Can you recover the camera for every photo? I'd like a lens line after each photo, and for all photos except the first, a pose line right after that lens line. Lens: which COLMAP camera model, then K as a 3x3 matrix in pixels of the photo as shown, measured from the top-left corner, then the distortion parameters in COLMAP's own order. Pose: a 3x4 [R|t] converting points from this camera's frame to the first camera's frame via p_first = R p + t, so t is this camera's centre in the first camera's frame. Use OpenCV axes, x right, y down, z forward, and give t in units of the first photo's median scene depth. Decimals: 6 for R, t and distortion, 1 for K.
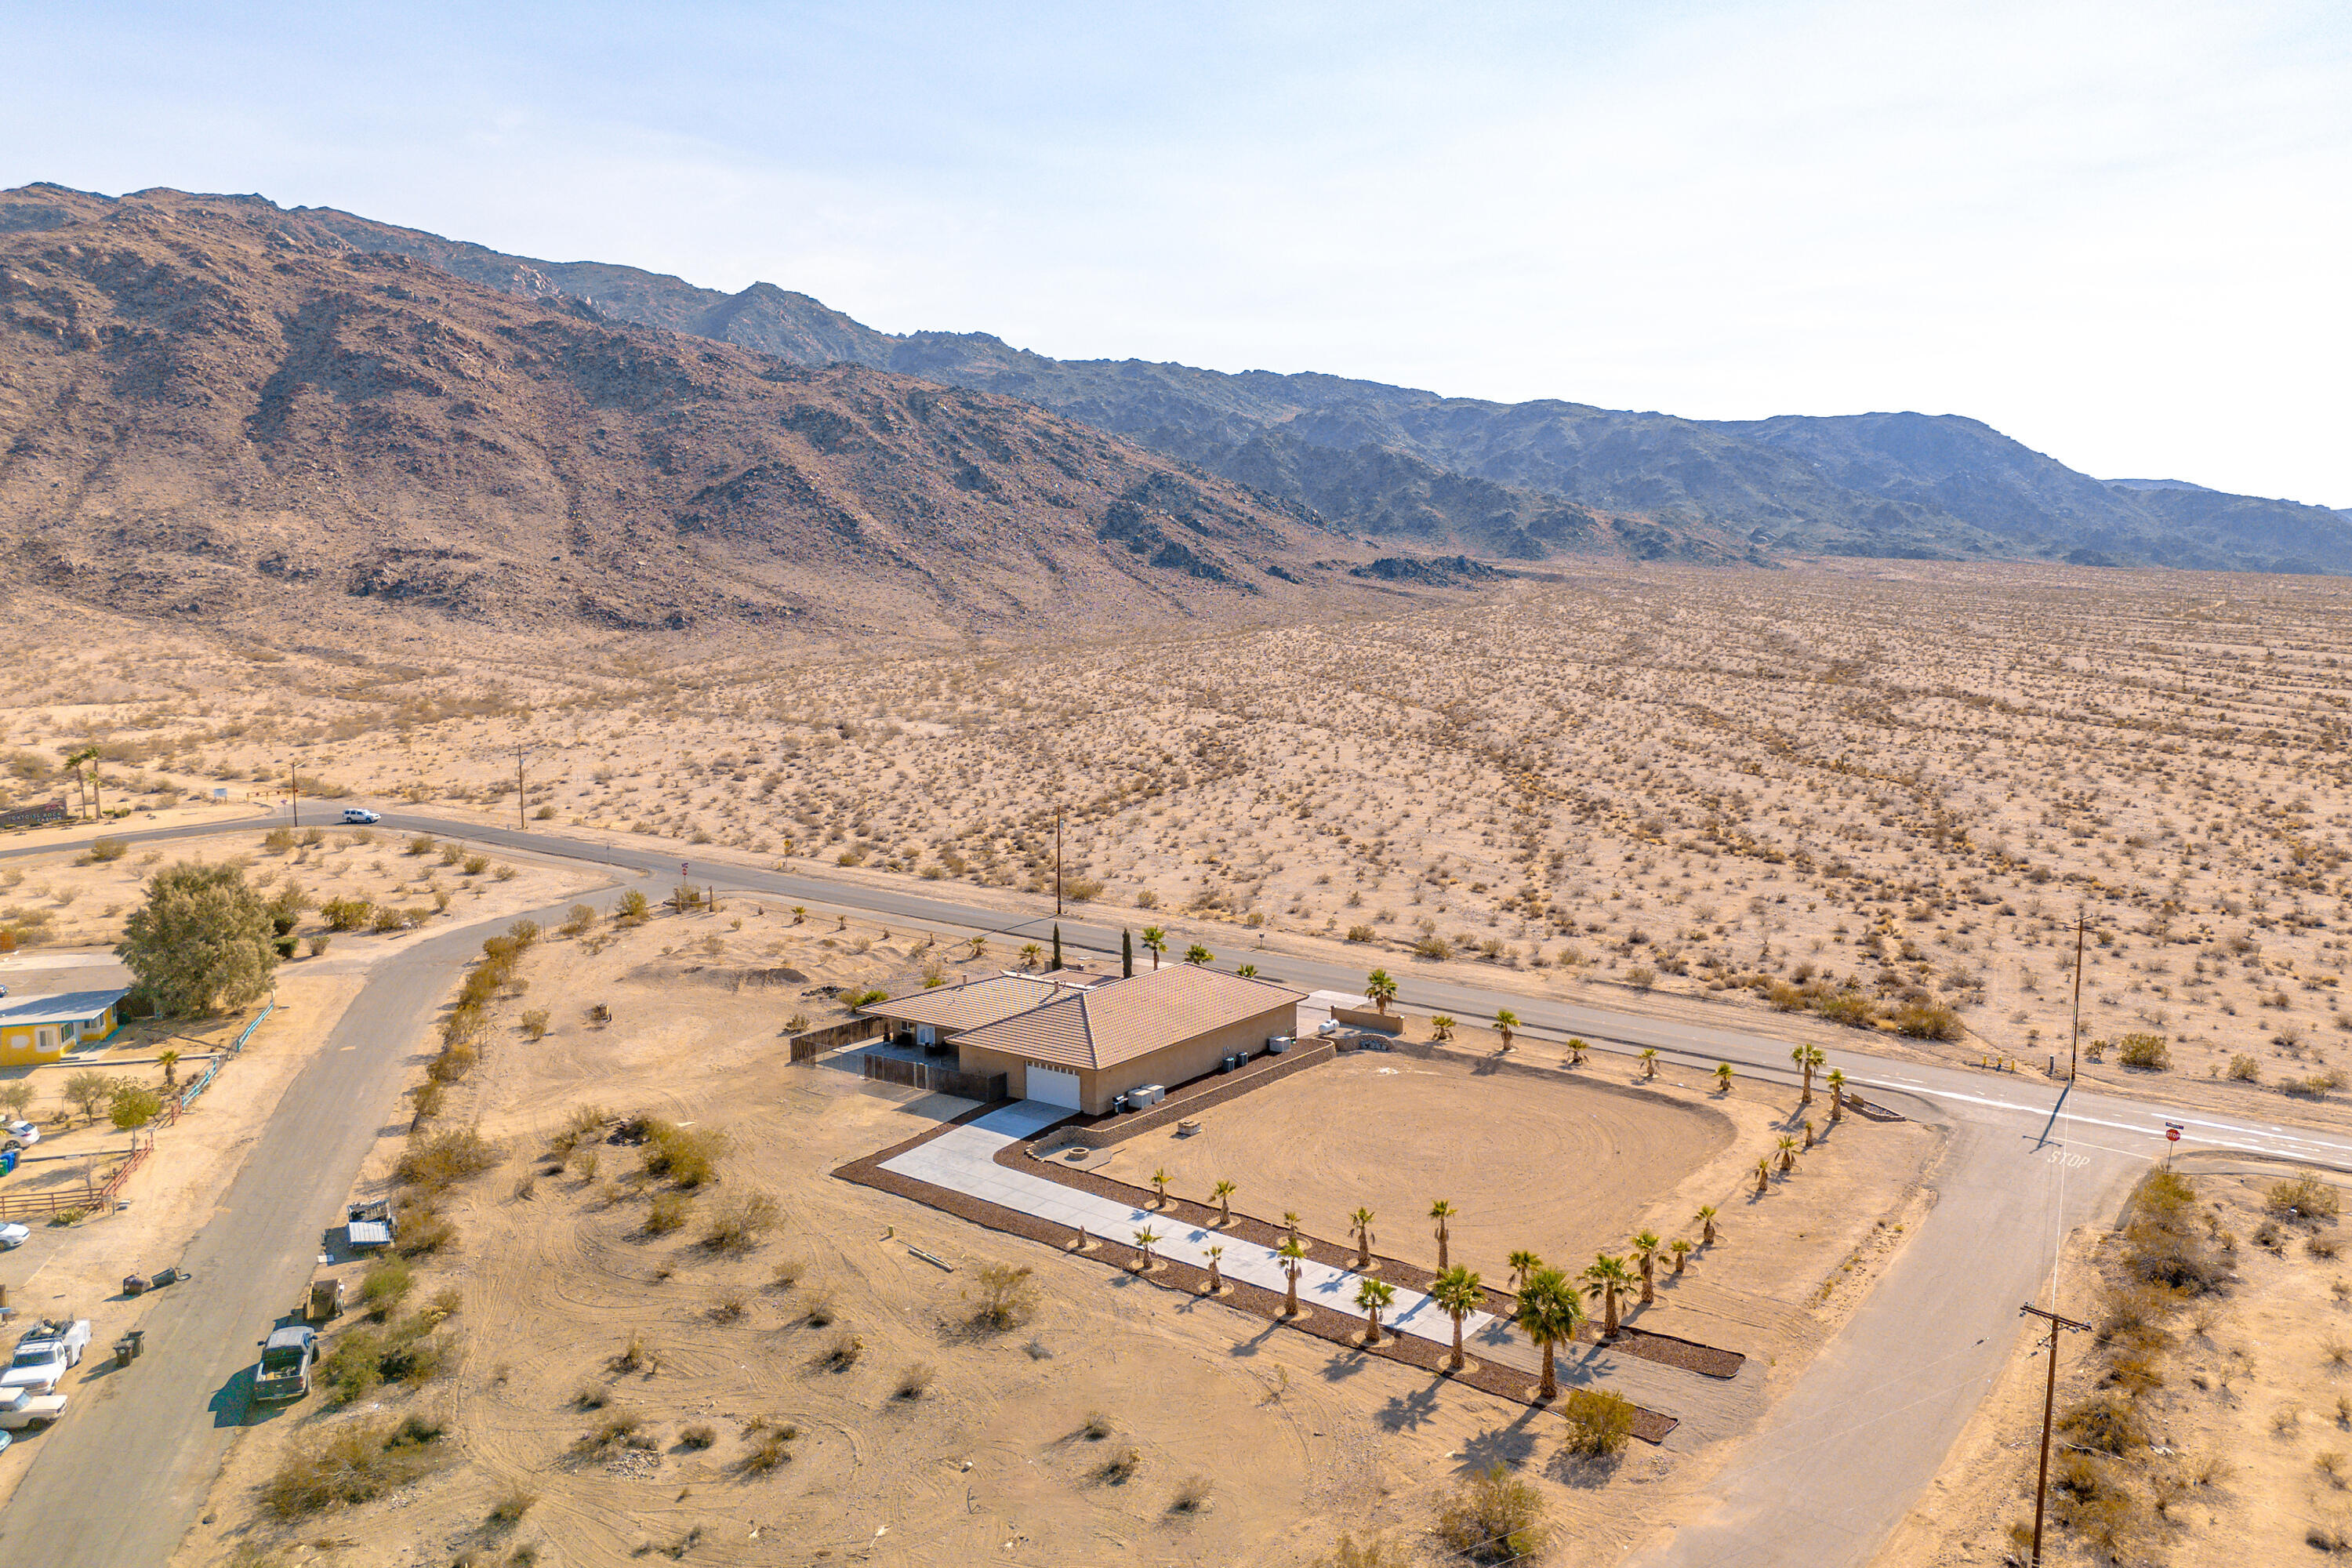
lens RADIAL K [[1719.7, 0, 1176.5], [0, 1719.7, 814.7], [0, 0, 1]] dist [0.068803, -0.057314]
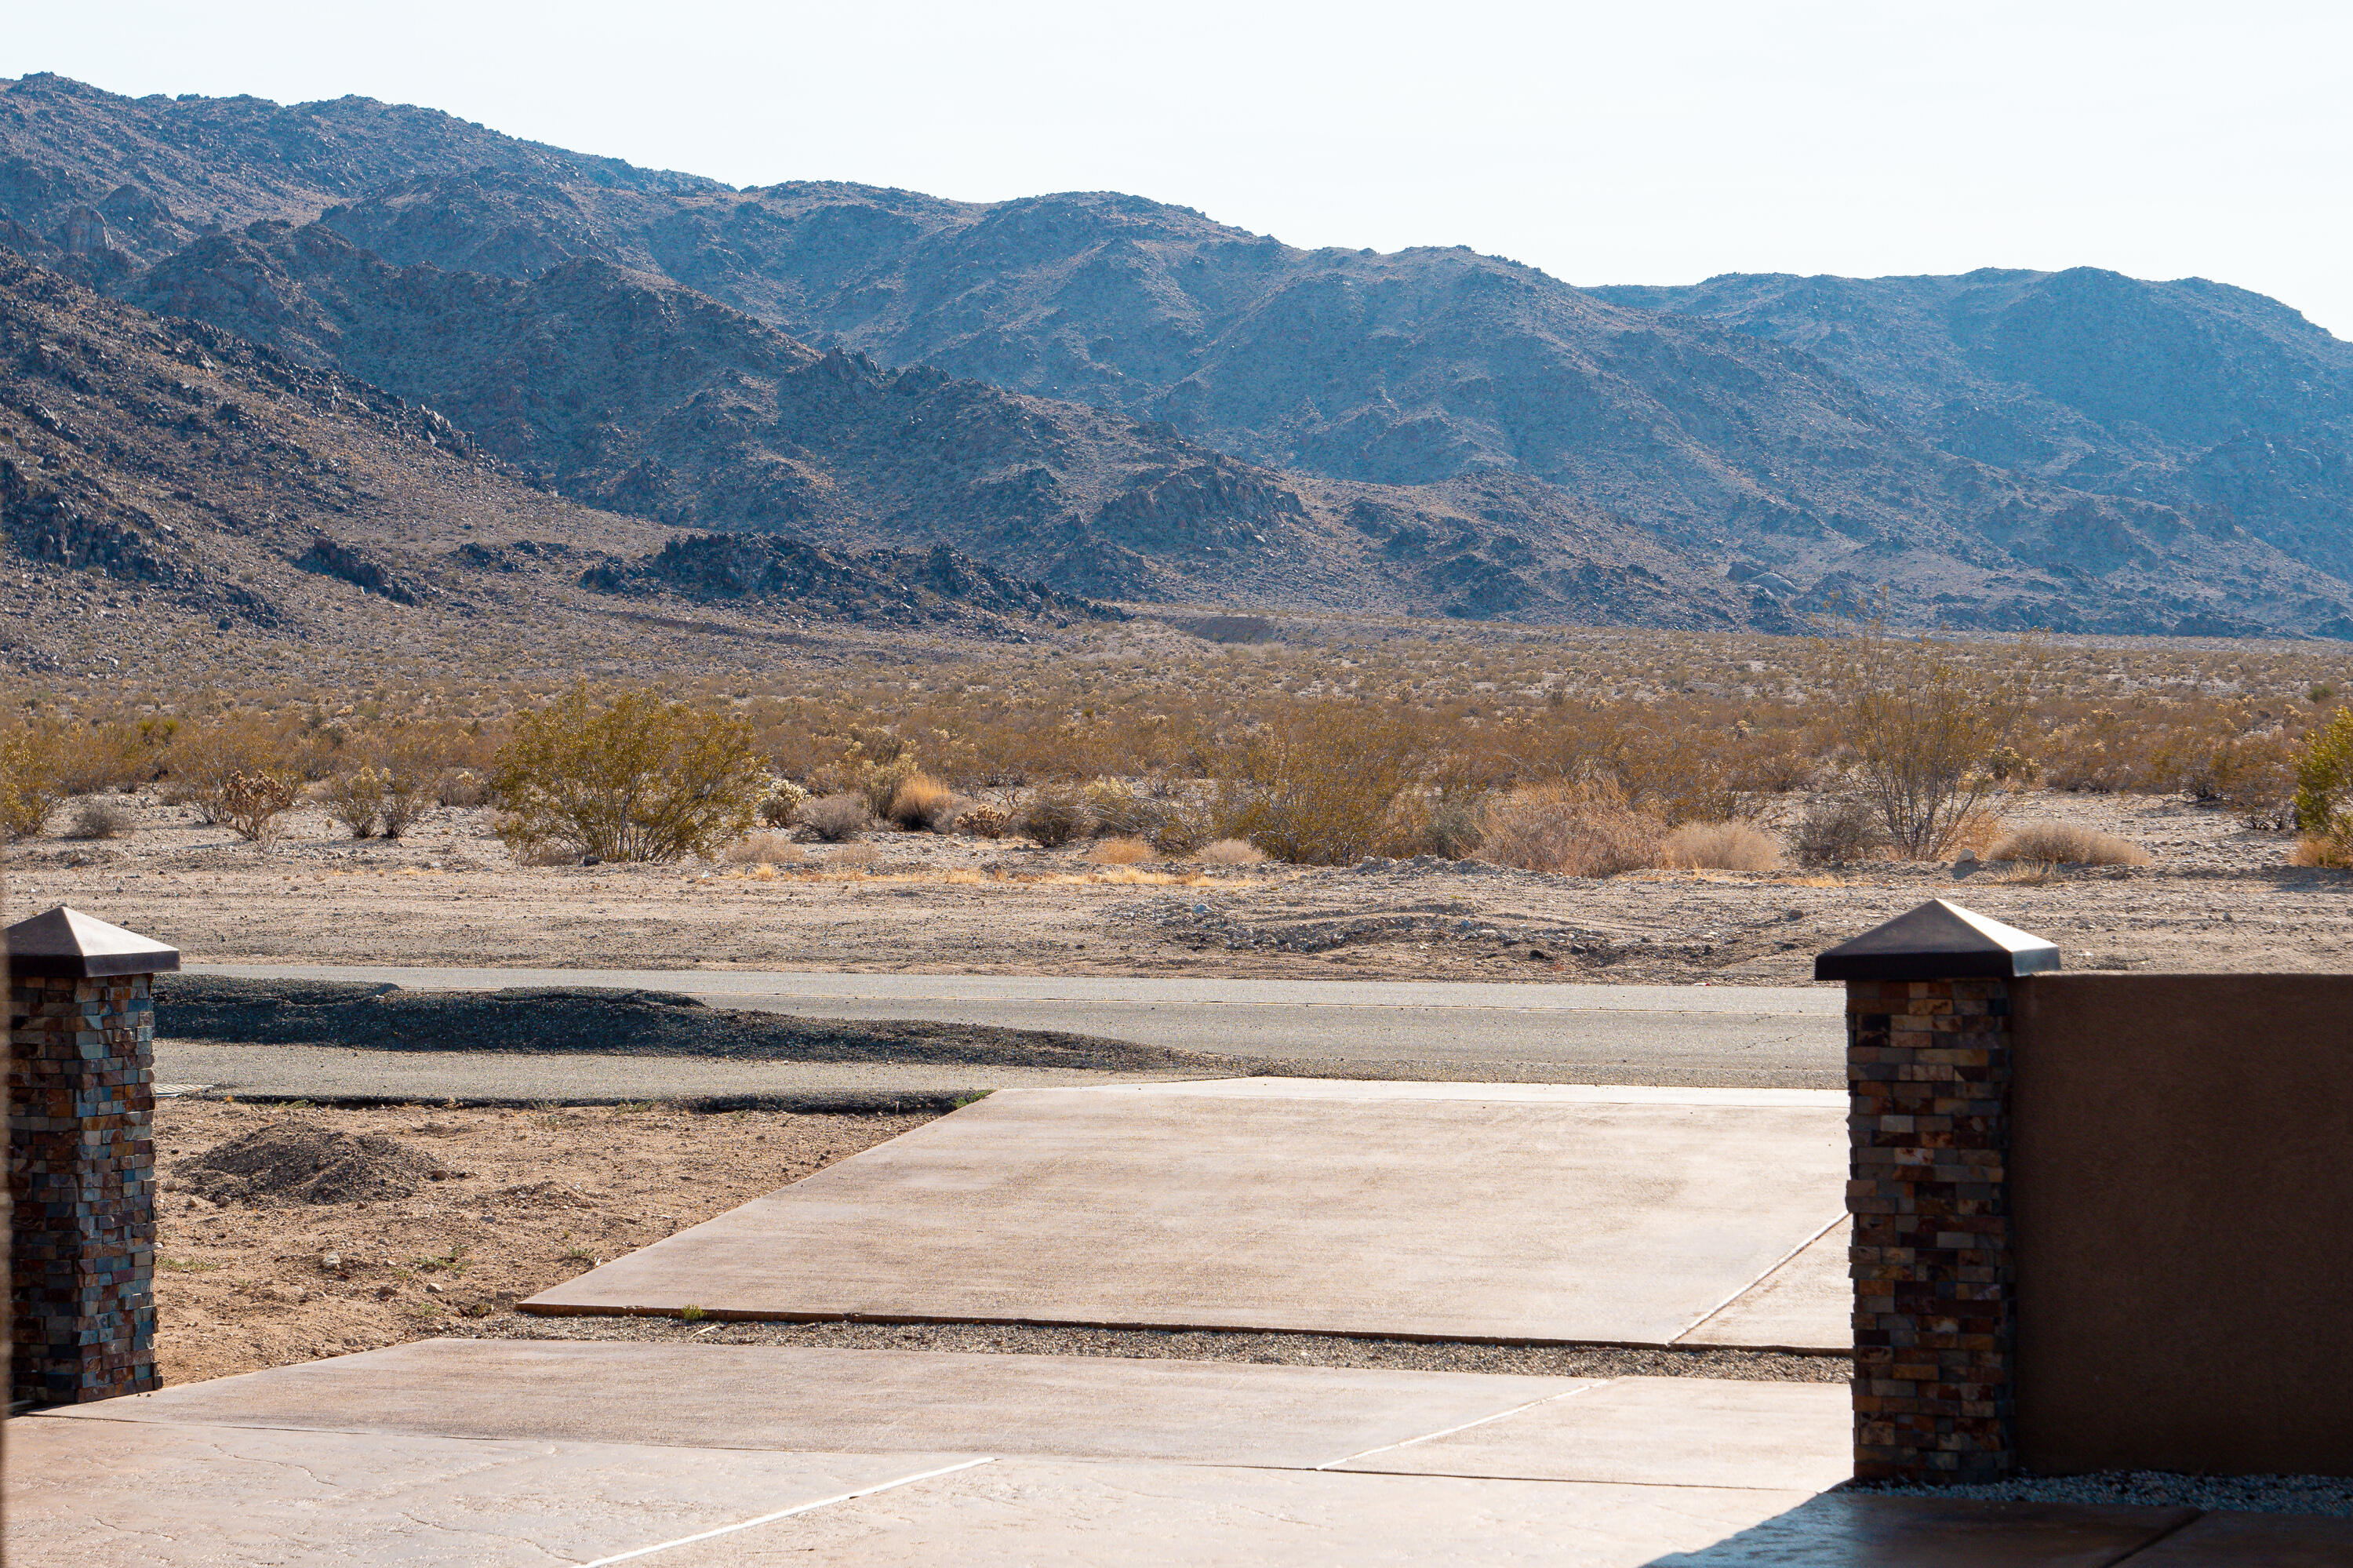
lens RADIAL K [[5175.7, 0, 1176.5], [0, 5175.7, 784.0], [0, 0, 1]] dist [0.020319, -0.168961]
pose [[0.971359, 0.000166, 0.237616, -0.014477], [0.033238, 0.990073, -0.136567, 0.024212], [-0.235279, 0.140553, 0.961711, 0.221043]]
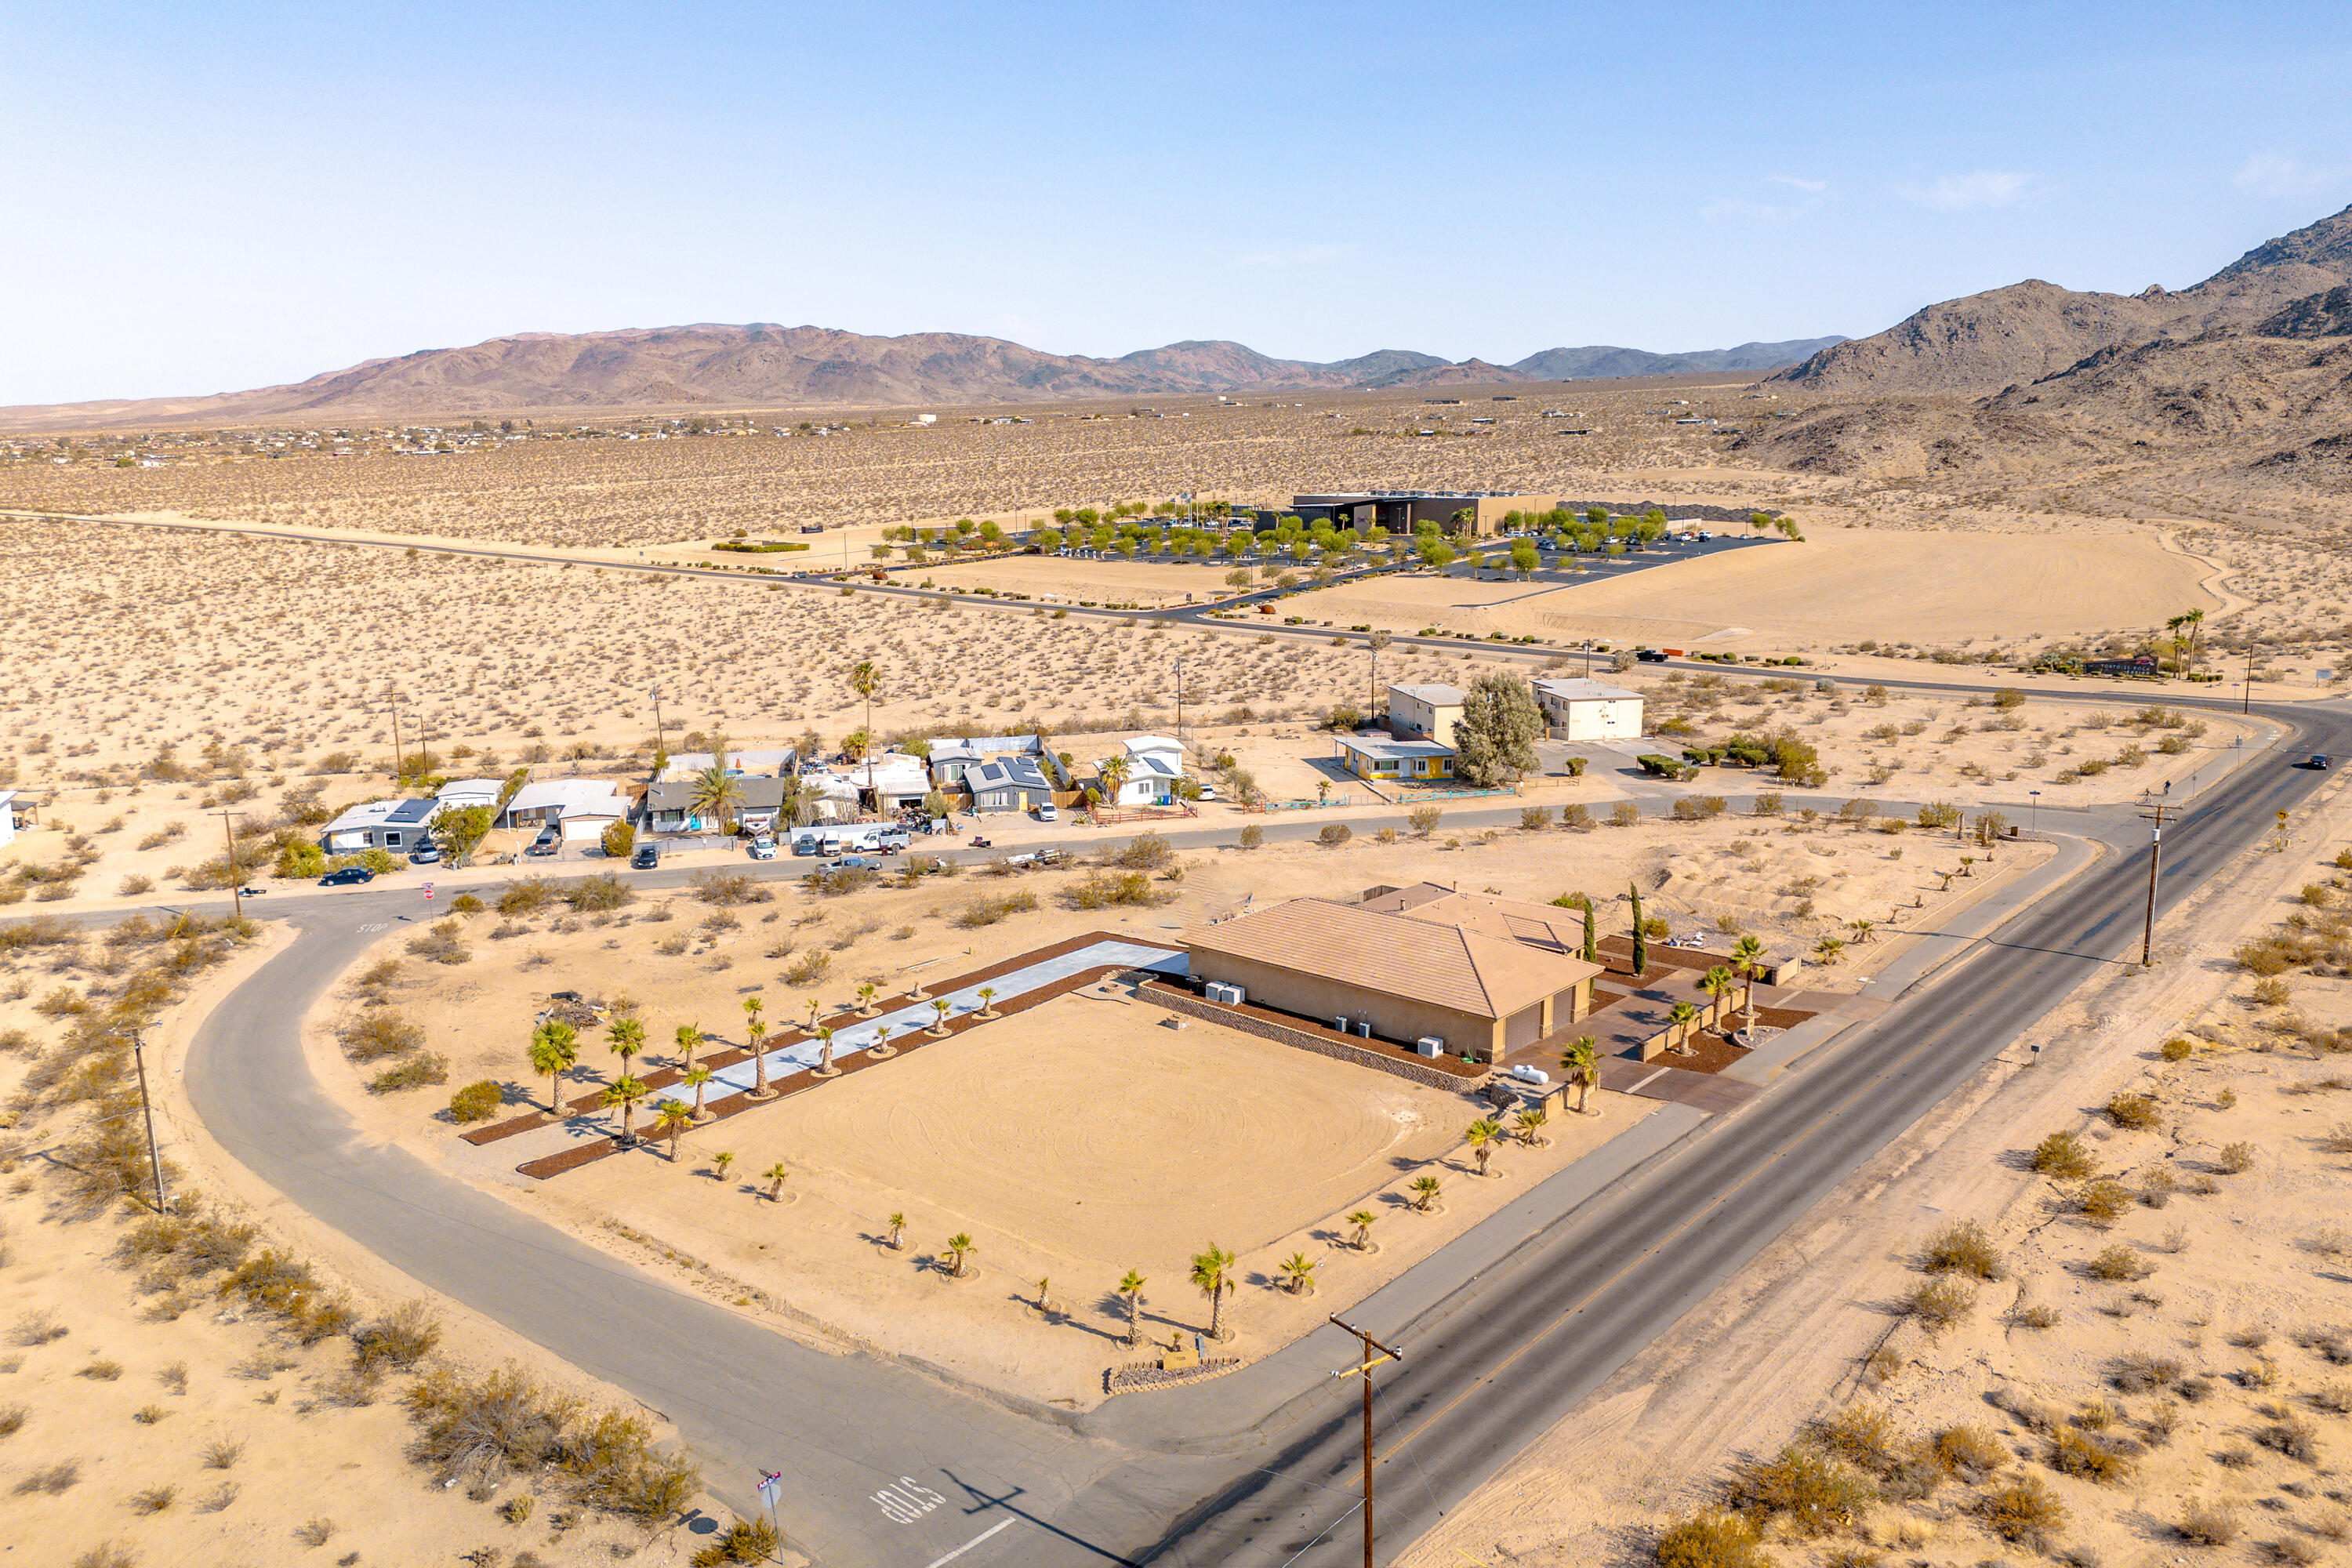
lens RADIAL K [[1738.4, 0, 1177.9], [0, 1738.4, 707.8], [0, 0, 1]] dist [0.017916, 0.002485]
pose [[-0.084329, 0.154653, -0.984363, 0.179012], [-0.121899, 0.978861, 0.164231, -0.030734], [0.988954, 0.133842, -0.063694, 0.187455]]
